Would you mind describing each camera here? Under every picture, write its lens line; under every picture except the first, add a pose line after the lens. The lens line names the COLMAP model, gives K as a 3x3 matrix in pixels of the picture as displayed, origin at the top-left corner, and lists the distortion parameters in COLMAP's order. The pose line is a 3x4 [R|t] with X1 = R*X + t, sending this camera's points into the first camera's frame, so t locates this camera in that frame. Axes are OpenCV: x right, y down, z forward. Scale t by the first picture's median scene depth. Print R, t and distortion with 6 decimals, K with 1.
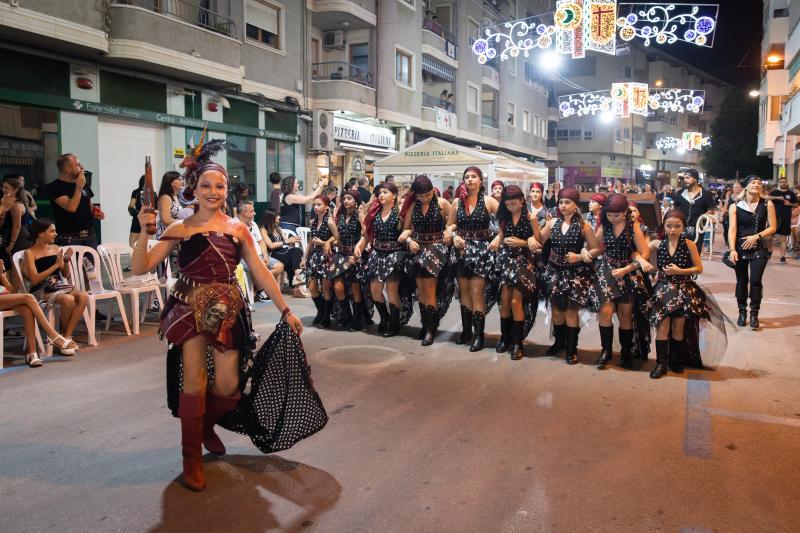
lens RADIAL K [[643.5, 0, 419.4], [0, 643.5, 237.7], [0, 0, 1]] dist [0.009374, -0.002757]
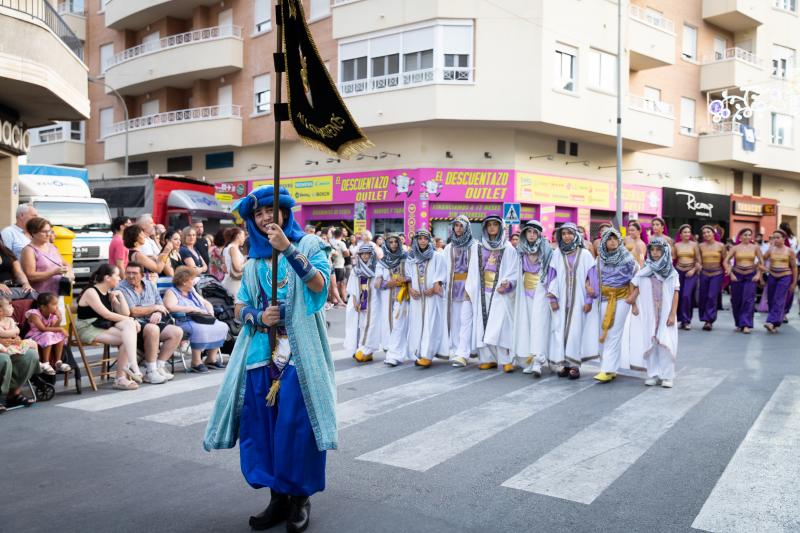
lens RADIAL K [[765.2, 0, 400.3], [0, 765.2, 269.5], [0, 0, 1]] dist [0.009502, 0.016231]
pose [[0.989610, 0.012568, -0.143228, 0.551056], [-0.018912, 0.998895, -0.043018, -0.083765], [0.142529, 0.045280, 0.988754, 1.207793]]
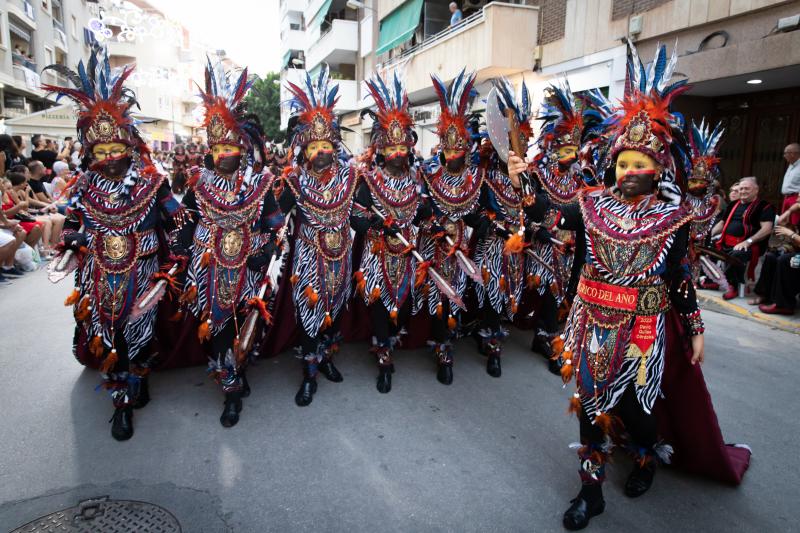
lens RADIAL K [[567.9, 0, 426.0], [0, 567.9, 264.6], [0, 0, 1]] dist [0.001293, 0.005407]
pose [[0.717449, -0.102157, 0.689080, -0.140888], [0.018325, 0.991614, 0.127929, 0.007187], [-0.696370, -0.079155, 0.713305, -0.111688]]
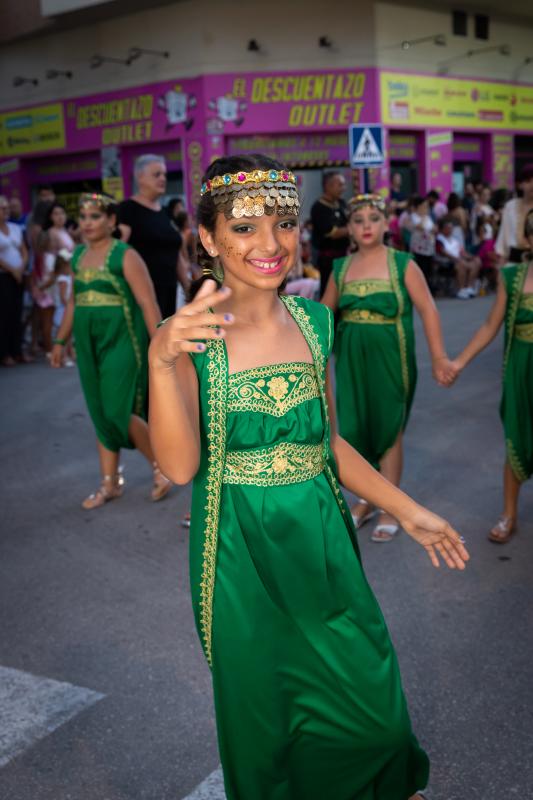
lens RADIAL K [[980.9, 0, 265.7], [0, 980.9, 397.9], [0, 0, 1]] dist [-0.019209, 0.004969]
pose [[0.988794, -0.026000, -0.147005, 0.567581], [0.042634, 0.992887, 0.111163, -0.099910], [0.143069, -0.116185, 0.982869, 1.412384]]
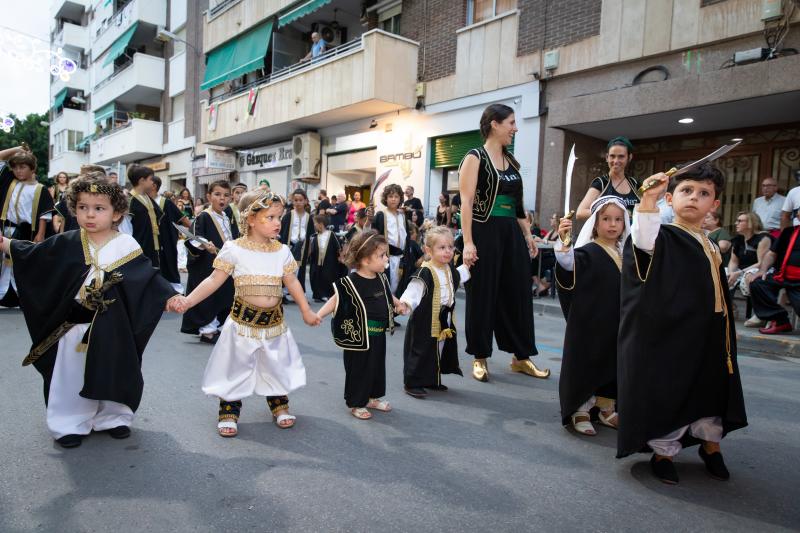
lens RADIAL K [[544.2, 0, 394.7], [0, 544.2, 267.0], [0, 0, 1]] dist [0.011852, -0.001209]
pose [[0.443008, -0.030637, 0.895994, -0.125097], [0.010830, 0.999526, 0.028822, 0.017697], [-0.896452, -0.003065, 0.443130, -0.013785]]
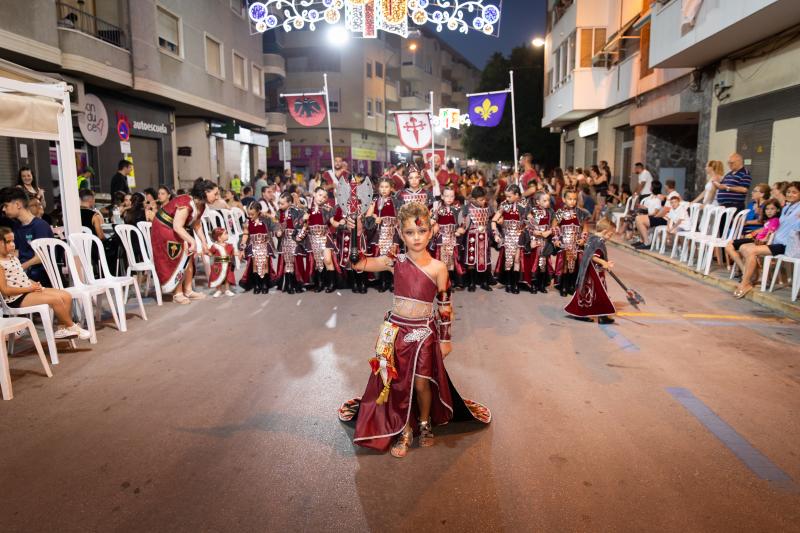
lens RADIAL K [[577.2, 0, 398.5], [0, 577.2, 267.0], [0, 0, 1]] dist [-0.006316, -0.000879]
pose [[0.944059, -0.057037, 0.324805, 0.176173], [0.030101, 0.995722, 0.087362, -0.036474], [-0.328399, -0.072698, 0.941737, 0.528002]]
